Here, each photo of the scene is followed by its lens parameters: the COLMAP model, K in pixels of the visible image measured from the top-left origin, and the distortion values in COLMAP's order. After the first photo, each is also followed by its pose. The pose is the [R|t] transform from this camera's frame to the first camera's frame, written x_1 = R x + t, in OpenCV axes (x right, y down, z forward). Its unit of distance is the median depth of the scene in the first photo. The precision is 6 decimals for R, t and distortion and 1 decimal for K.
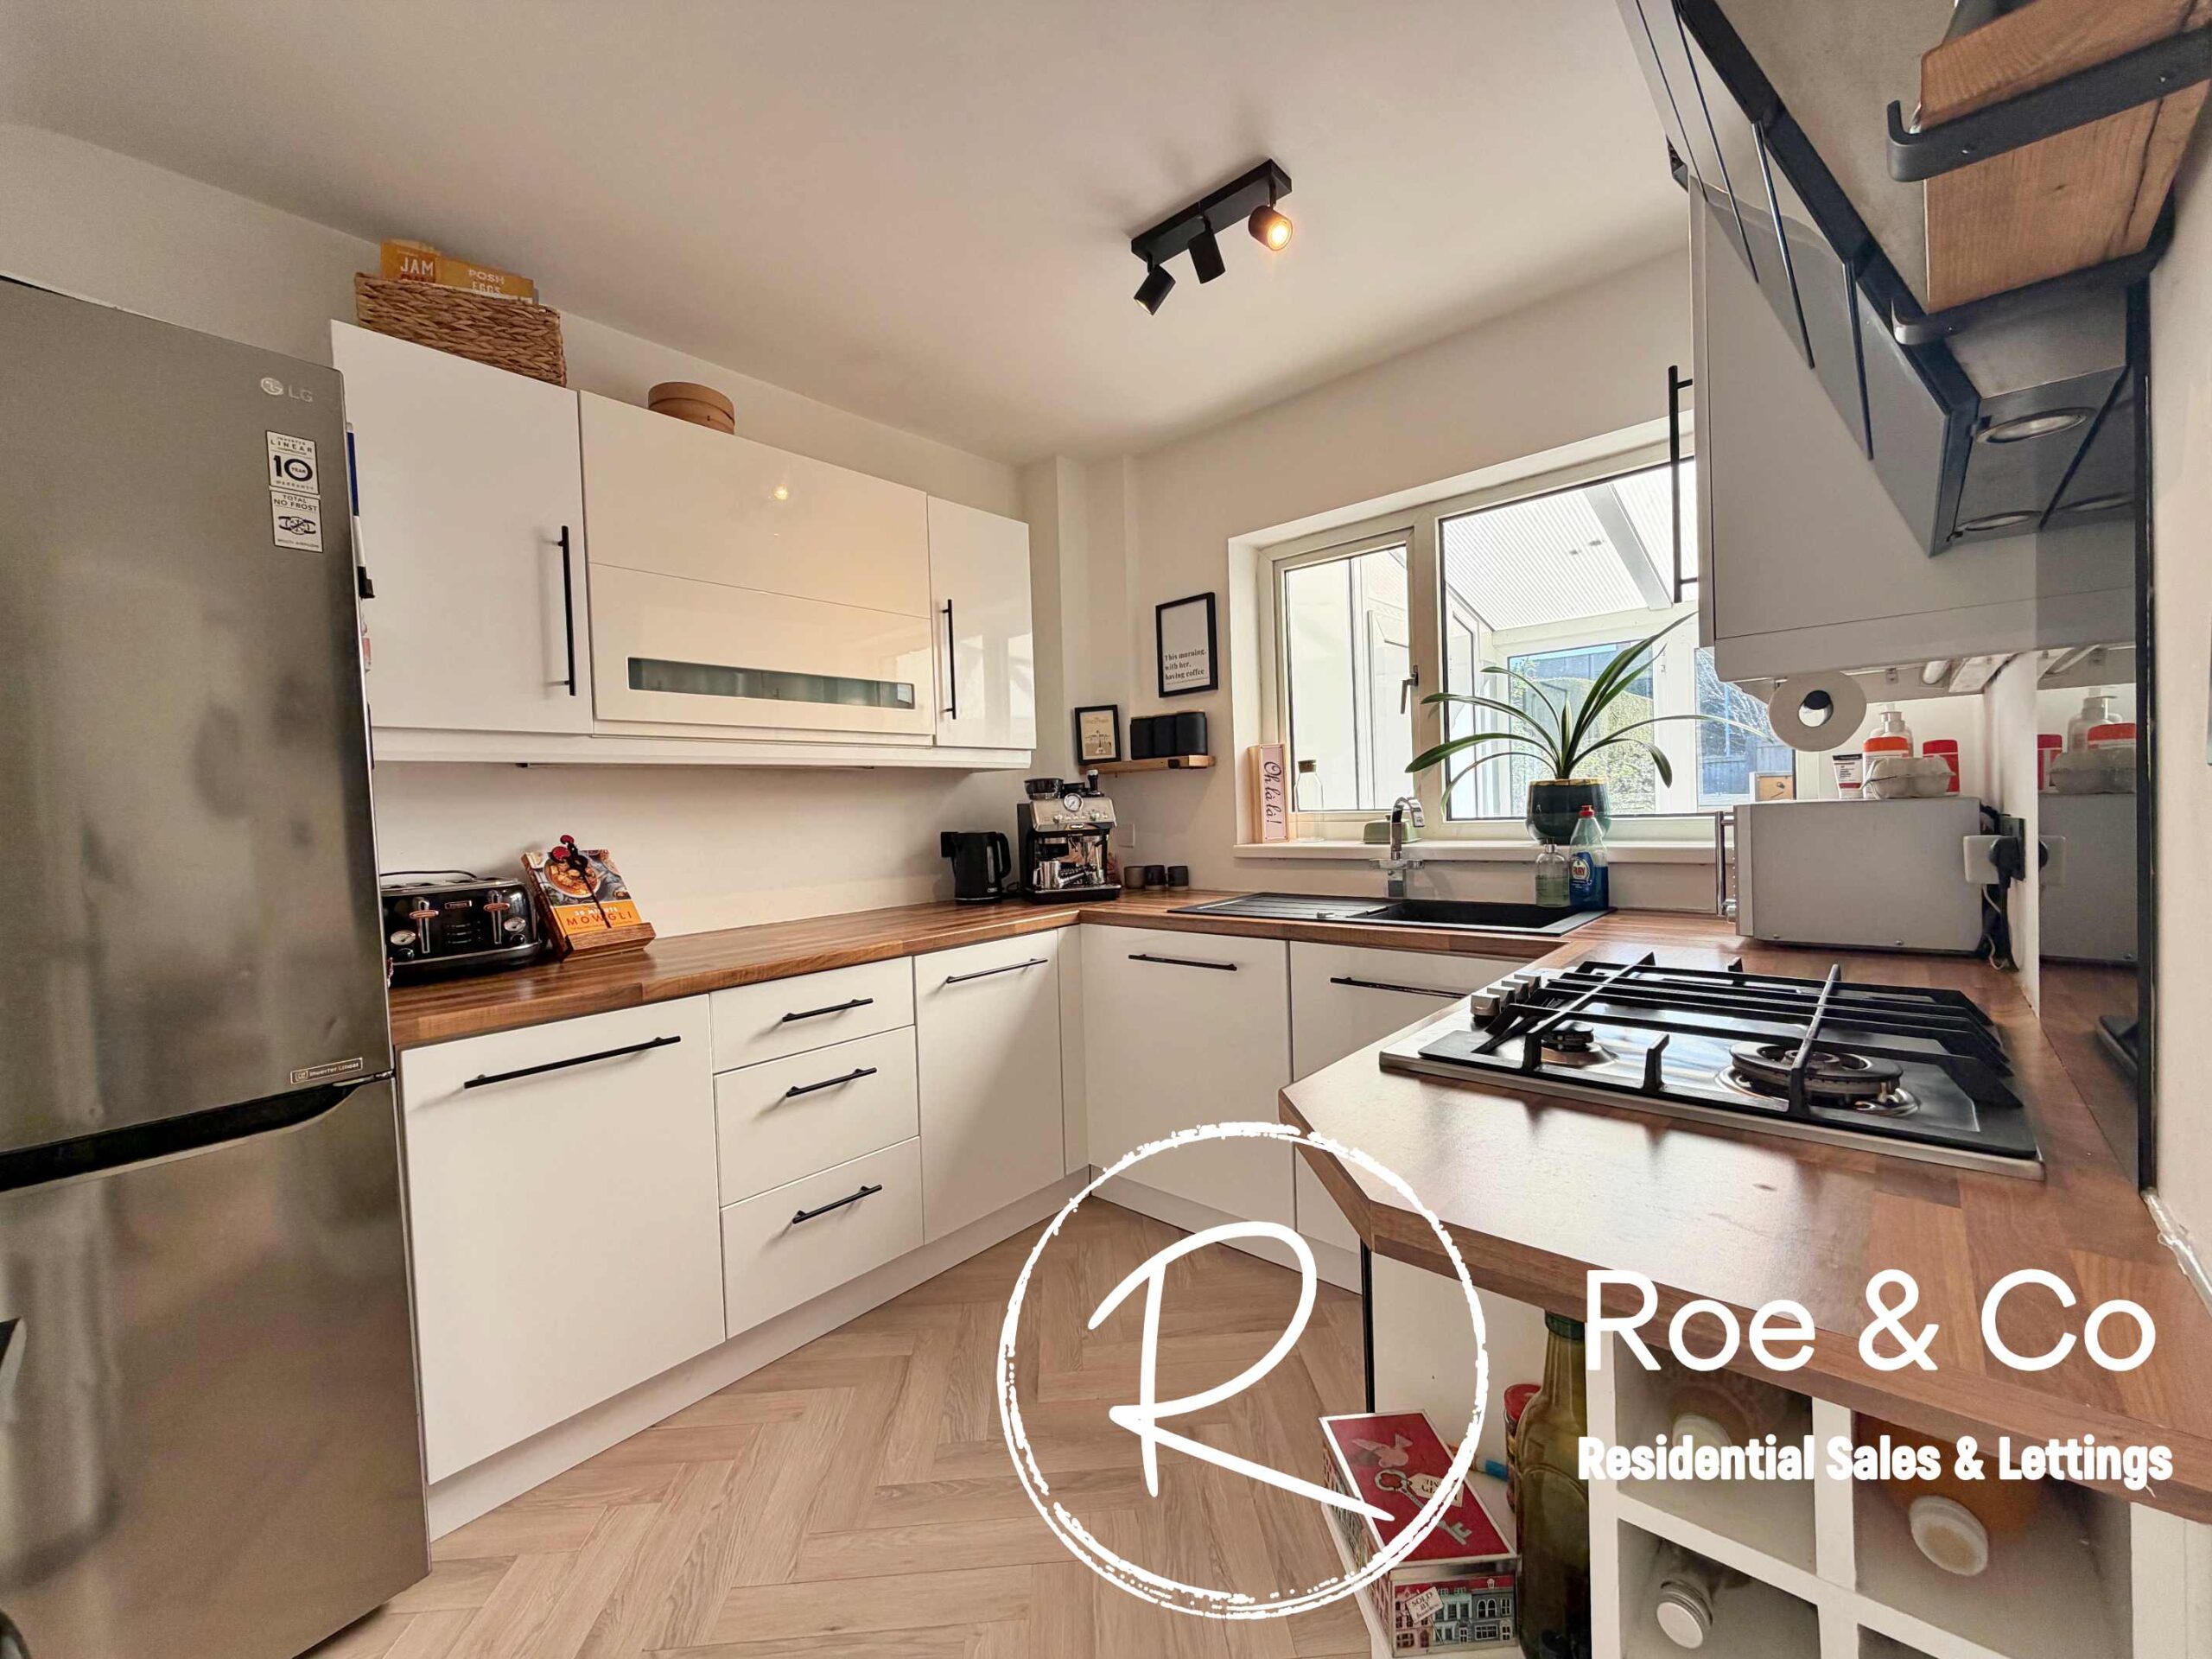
lens RADIAL K [[876.9, 0, 1099.1], [0, 876.9, 826.9], [0, 0, 1]] dist [0.004080, -0.001440]
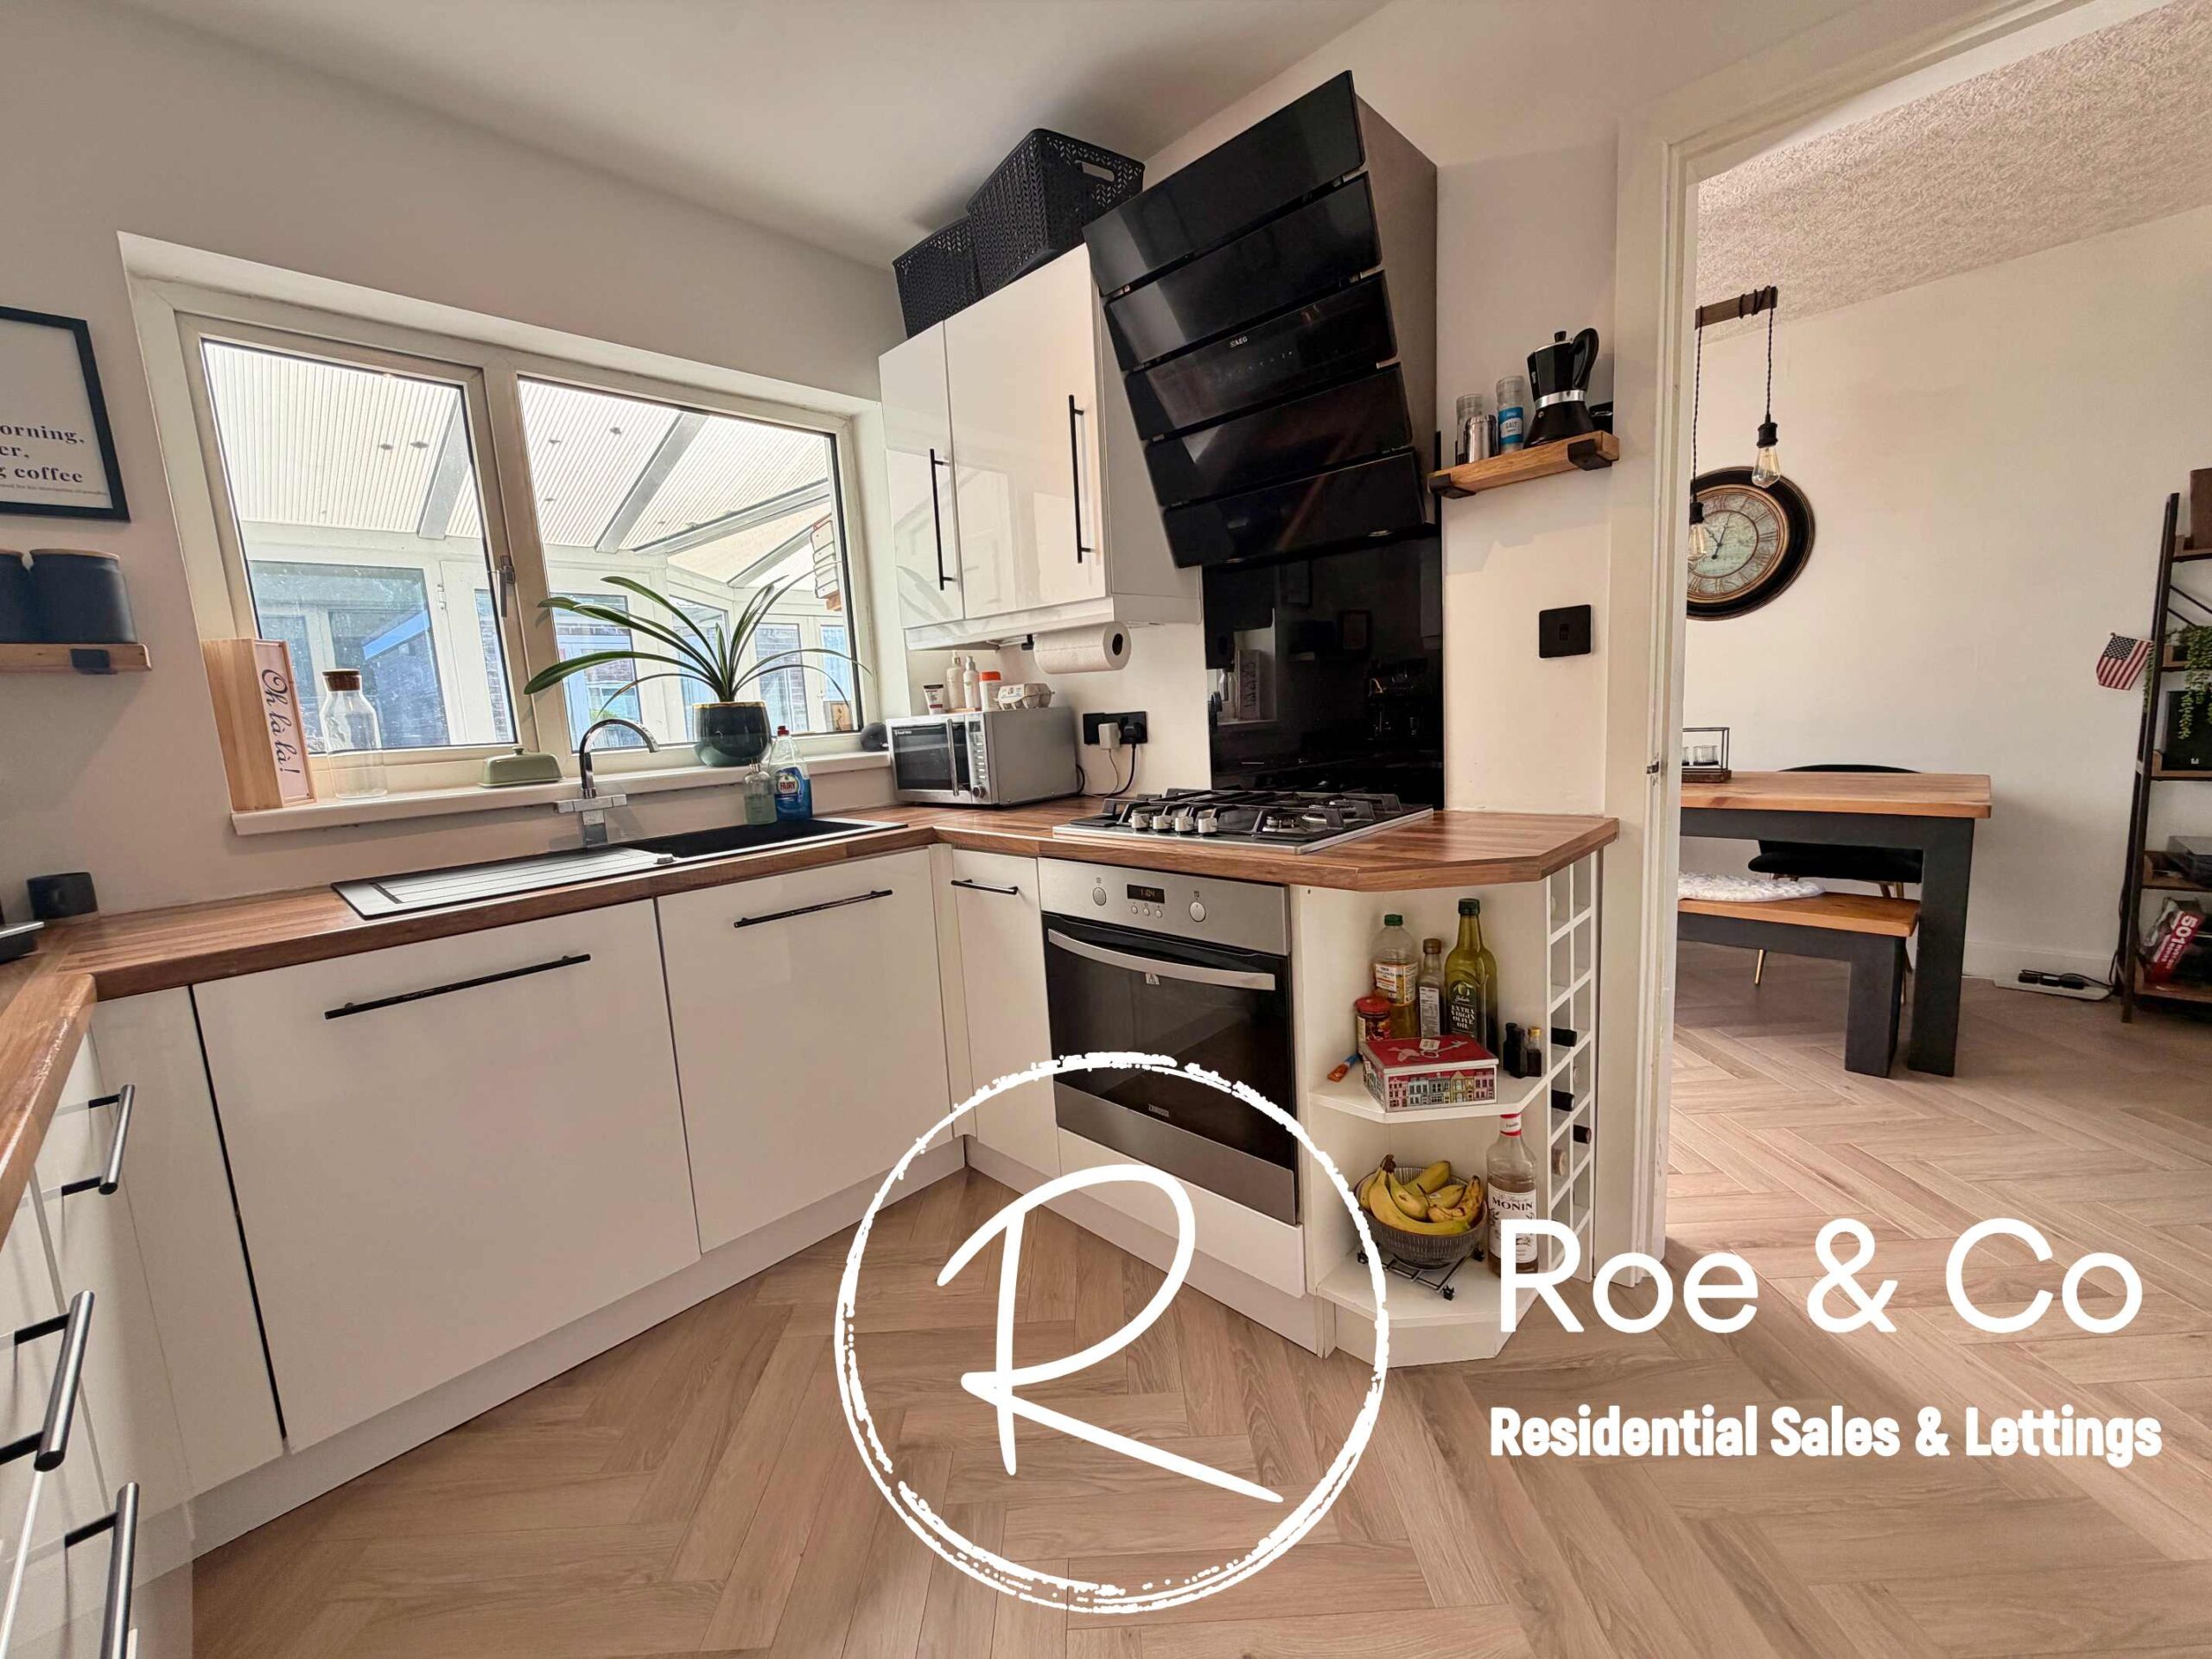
lens RADIAL K [[876.9, 0, 1094.1], [0, 876.9, 827.4], [0, 0, 1]] dist [0.004080, -0.001440]
pose [[0.043023, -0.105392, 0.993500, -0.395149], [0.080764, 0.991533, 0.101686, 0.016585], [-0.995804, 0.075864, 0.051170, 0.437279]]
